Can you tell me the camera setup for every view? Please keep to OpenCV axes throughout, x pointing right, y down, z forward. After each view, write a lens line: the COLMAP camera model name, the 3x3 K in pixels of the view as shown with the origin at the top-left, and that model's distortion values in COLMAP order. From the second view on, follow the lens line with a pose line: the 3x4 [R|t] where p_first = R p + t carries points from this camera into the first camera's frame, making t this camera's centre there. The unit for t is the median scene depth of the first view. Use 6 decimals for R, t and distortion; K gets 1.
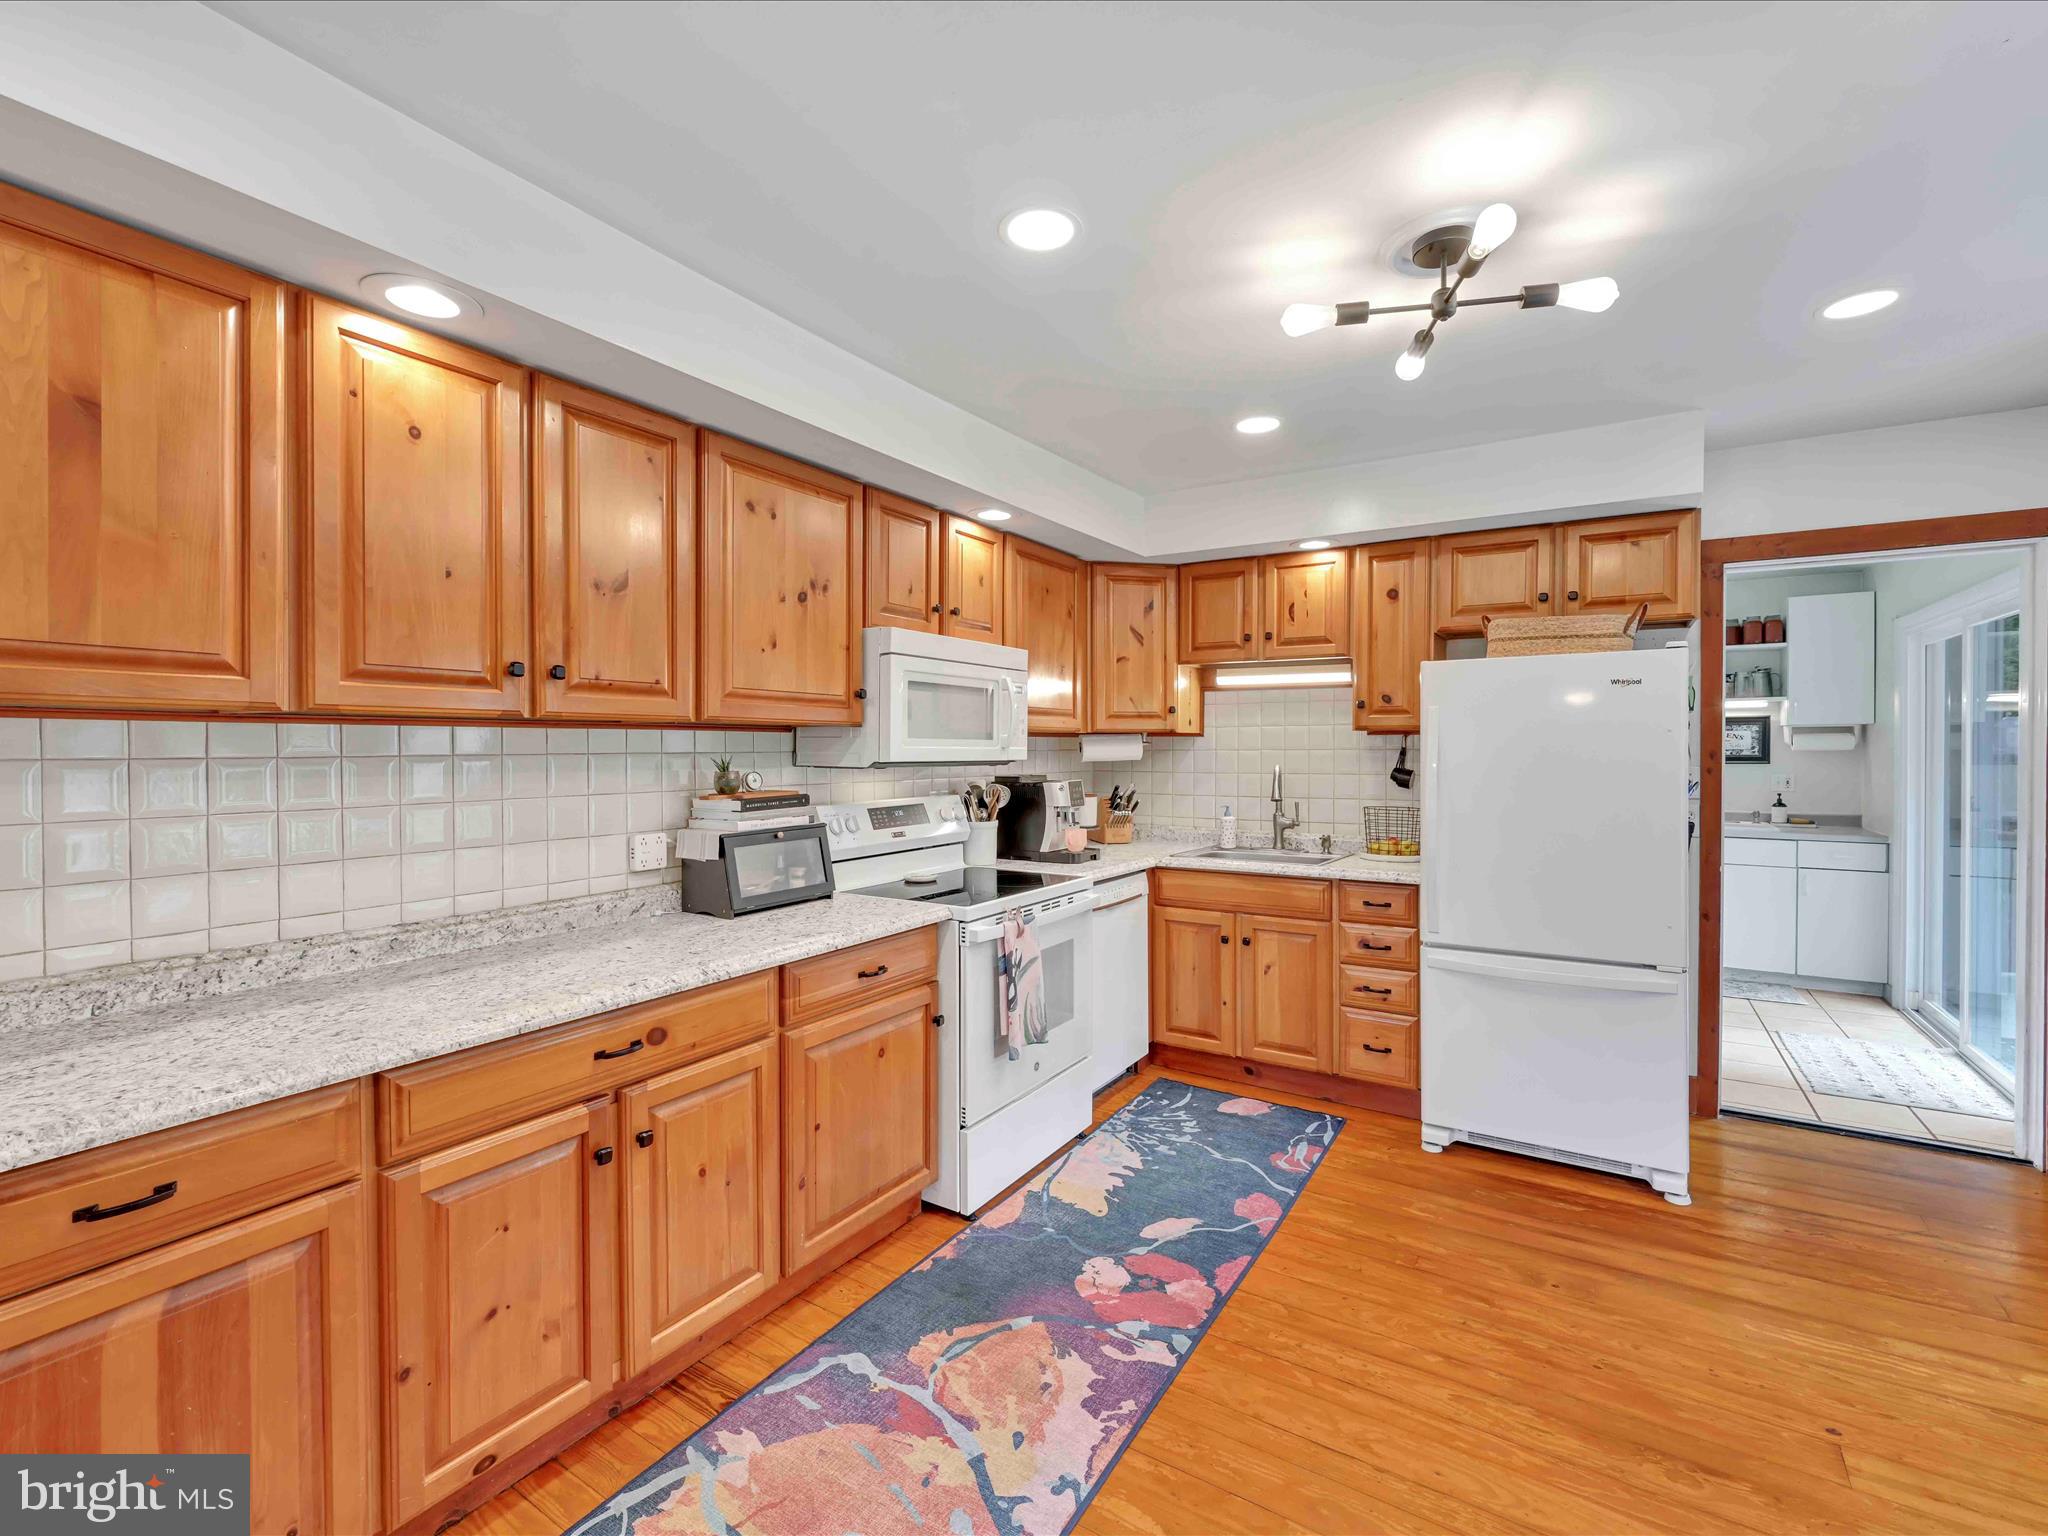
lens RADIAL K [[910.9, 0, 1020.1], [0, 910.9, 755.7], [0, 0, 1]] dist [-0.000271, -0.000310]
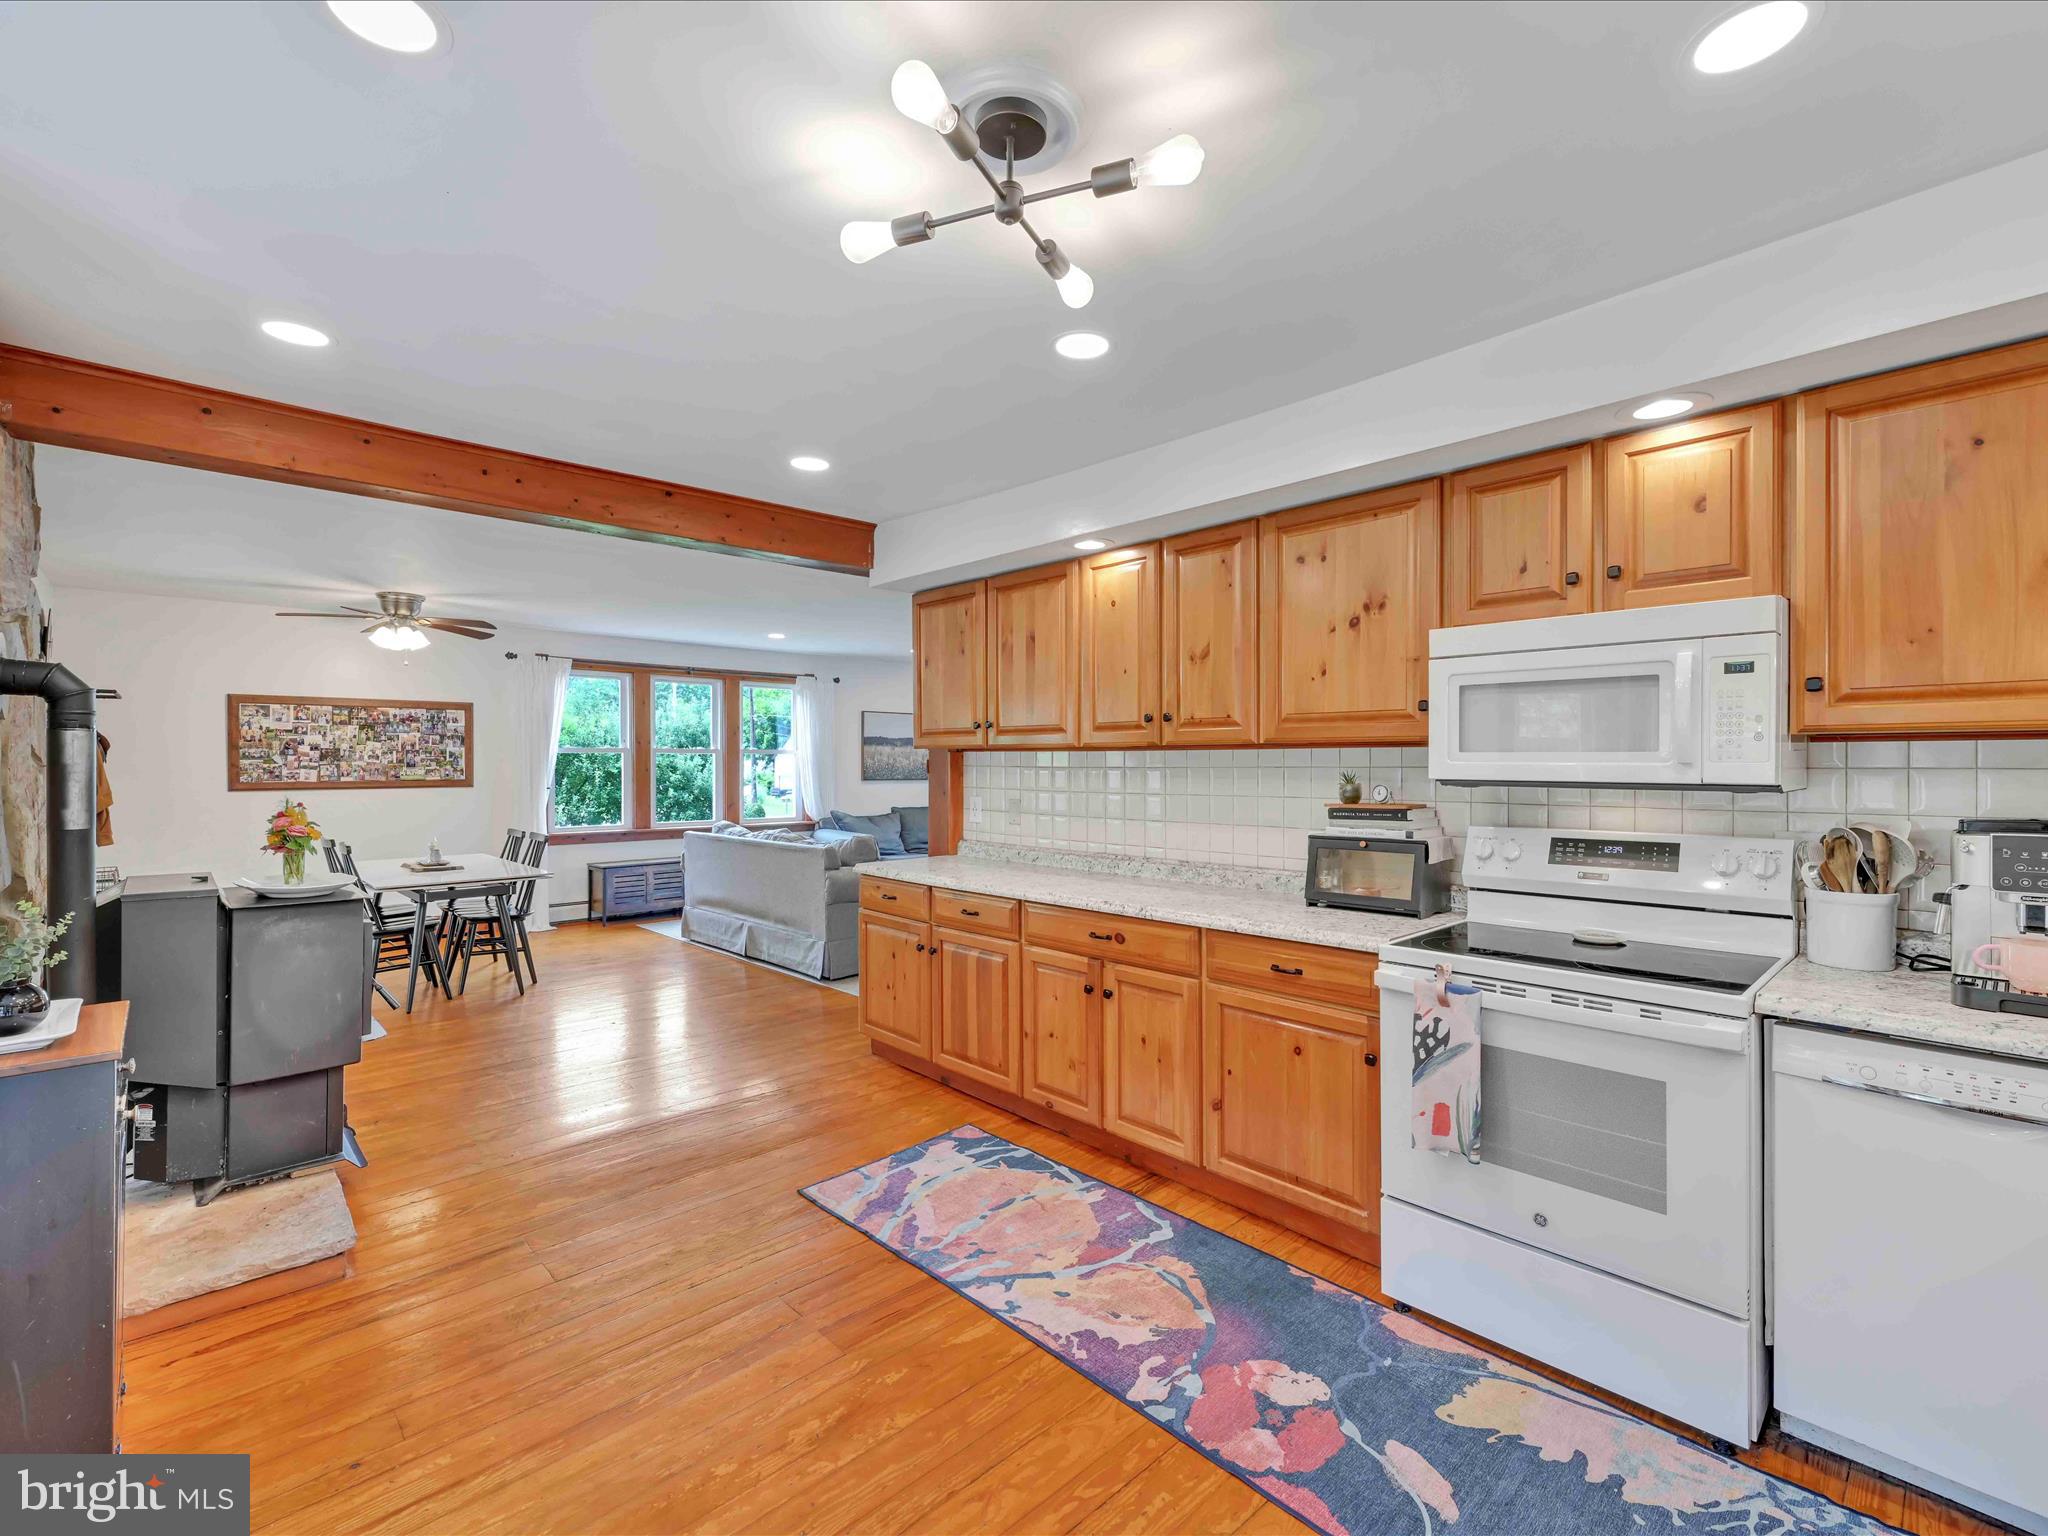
lens RADIAL K [[910.9, 0, 1013.0], [0, 910.9, 776.3], [0, 0, 1]] dist [-0.000271, -0.000310]
pose [[-0.249171, 0.016012, -0.968327, 0.856282], [-0.007466, 0.999802, 0.018454, -0.009848], [0.968431, 0.011828, -0.249002, 0.843101]]
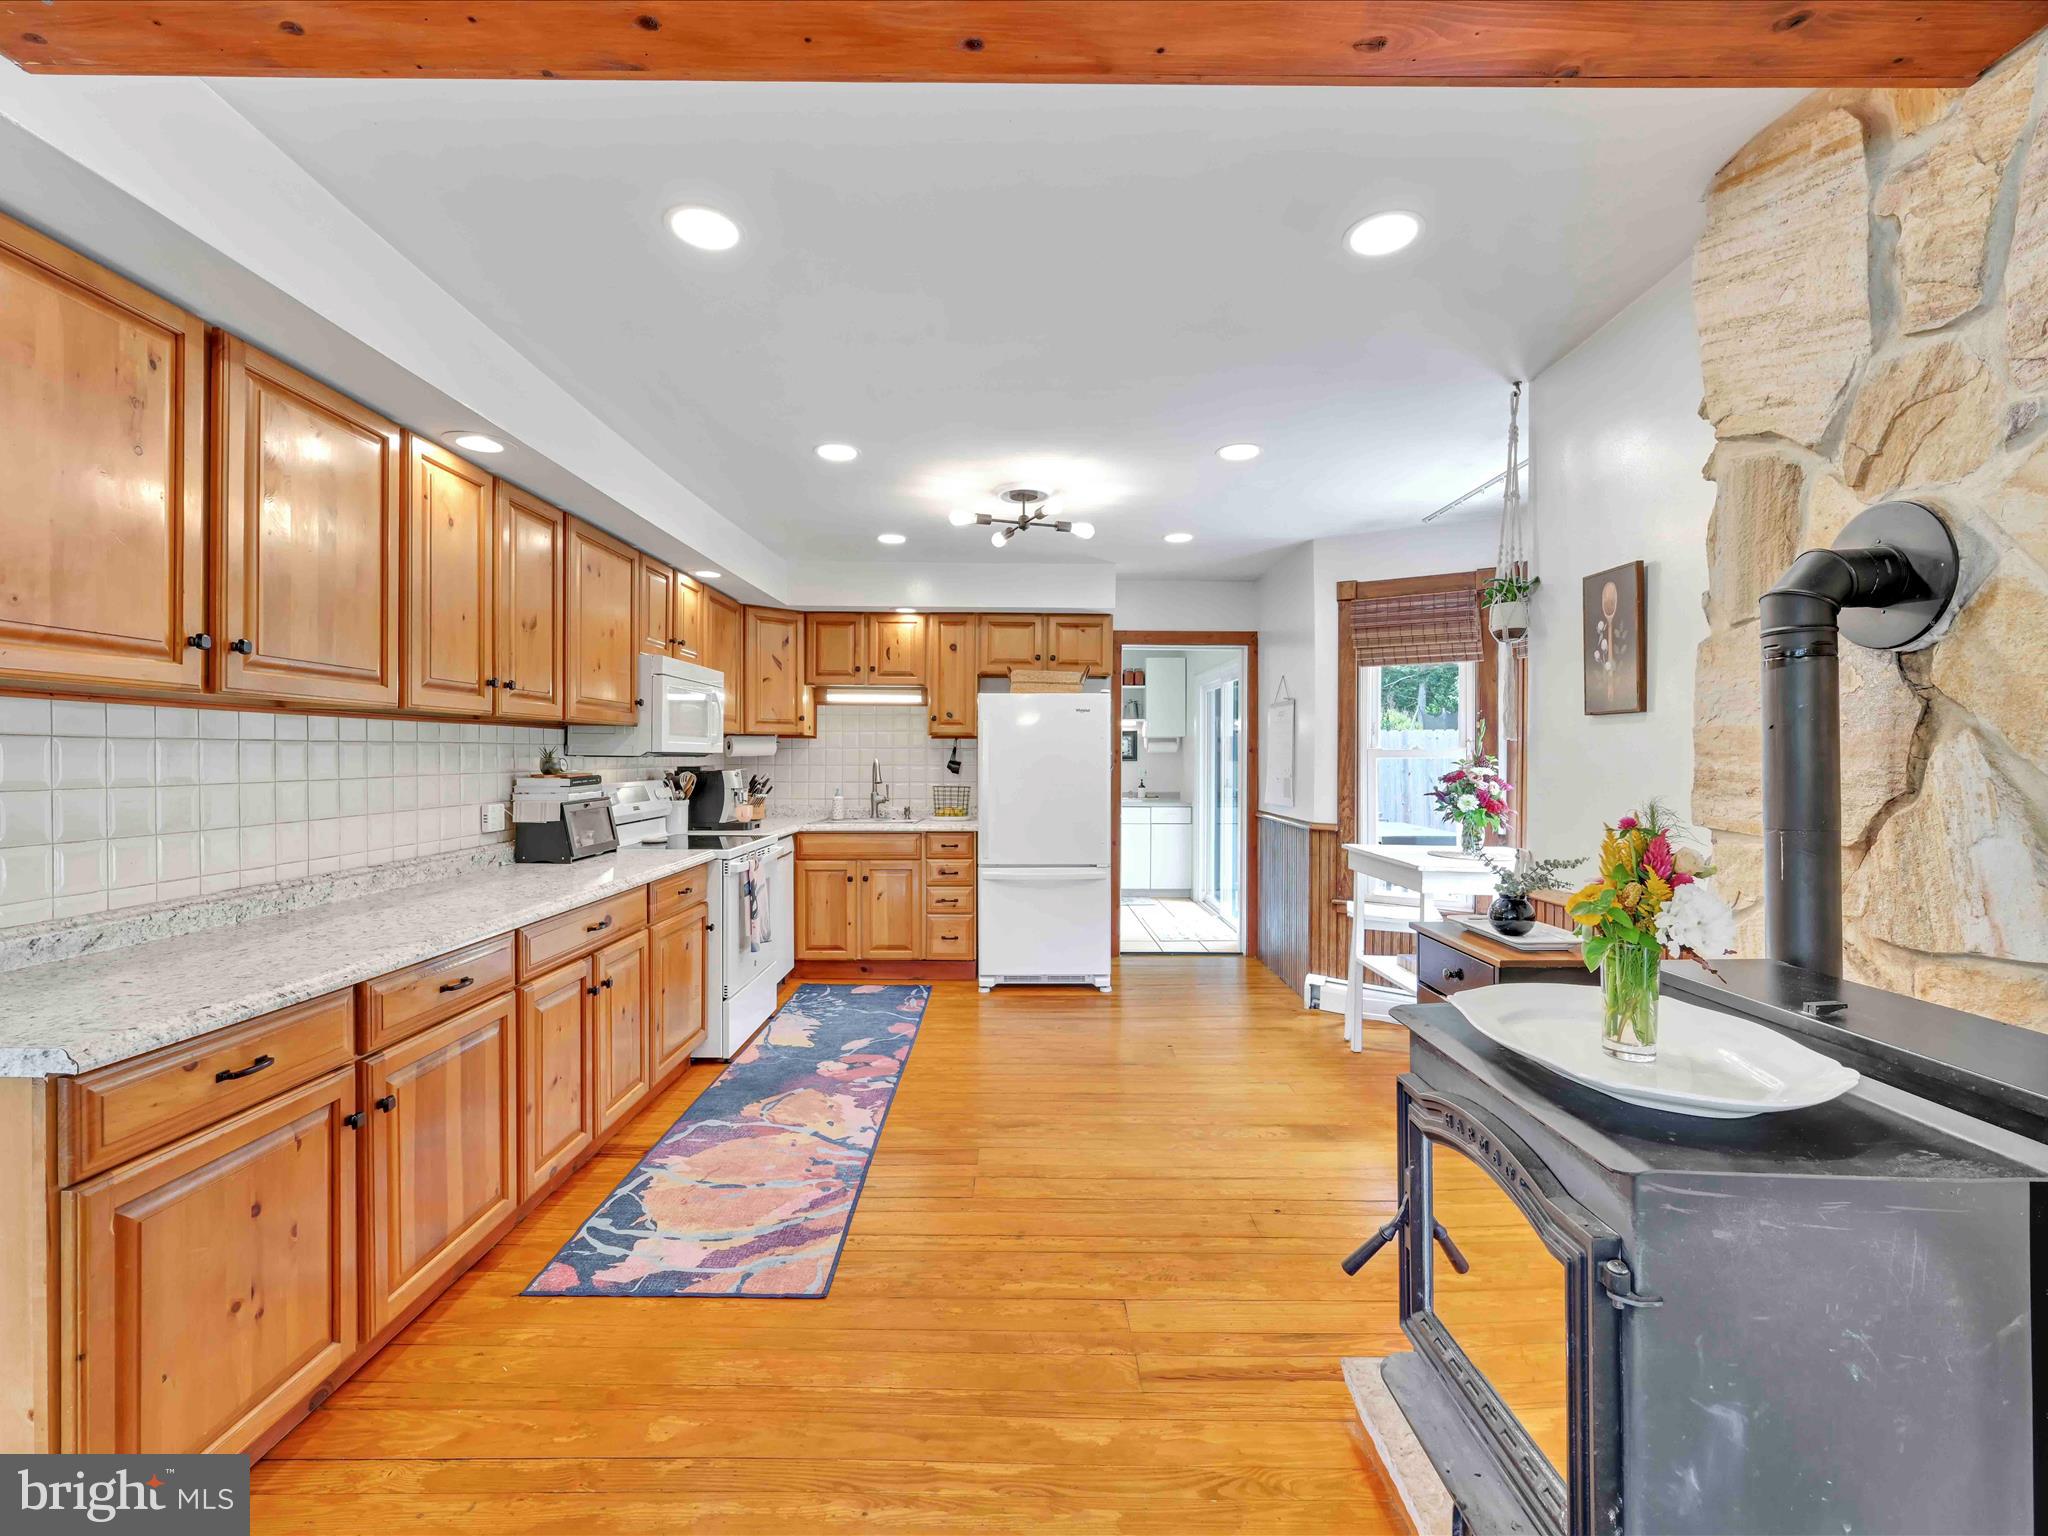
lens RADIAL K [[910.9, 0, 1014.7], [0, 910.9, 762.1], [0, 0, 1]] dist [-0.000271, -0.000310]
pose [[0.843950, 0.000168, 0.536422, -0.447954], [-0.000386, 1.000000, 0.000293, 0.022437], [-0.536421, -0.000454, 0.843950, -0.486388]]
